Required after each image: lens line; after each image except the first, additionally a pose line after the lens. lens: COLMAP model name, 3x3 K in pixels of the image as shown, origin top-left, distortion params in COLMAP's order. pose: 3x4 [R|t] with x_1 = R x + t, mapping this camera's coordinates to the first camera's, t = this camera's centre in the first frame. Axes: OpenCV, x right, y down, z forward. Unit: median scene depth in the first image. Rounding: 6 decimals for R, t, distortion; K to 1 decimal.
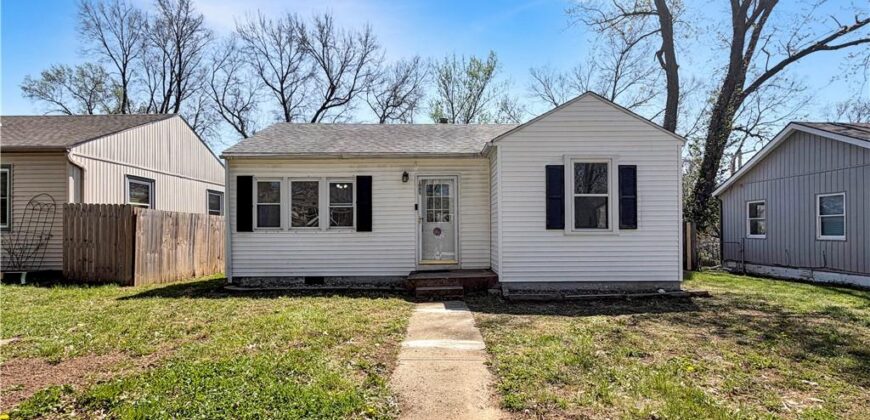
lens RADIAL K [[393.1, 0, 440.3], [0, 393.1, 226.0], [0, 0, 1]] dist [-0.001189, 0.000052]
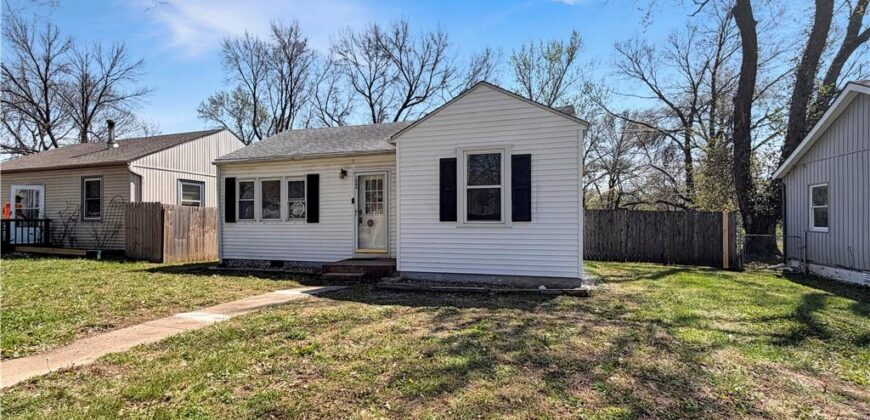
lens RADIAL K [[389.5, 0, 437.2], [0, 389.5, 211.7], [0, 0, 1]] dist [-0.000041, -0.000009]
pose [[0.950954, -0.006212, -0.309271, 0.502595], [0.003629, 0.999954, -0.008925, -0.006549], [0.309312, 0.007365, 0.950932, 0.030687]]
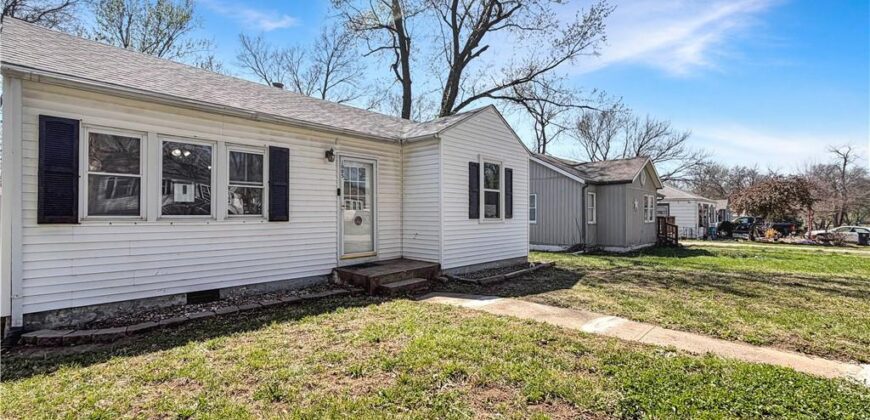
lens RADIAL K [[389.5, 0, 437.2], [0, 389.5, 211.7], [0, 0, 1]] dist [-0.000041, -0.000009]
pose [[0.674948, 0.009371, 0.737806, -0.537382], [-0.013164, 0.999913, -0.000657, -0.008152], [-0.737748, -0.009269, 0.675012, 0.274208]]
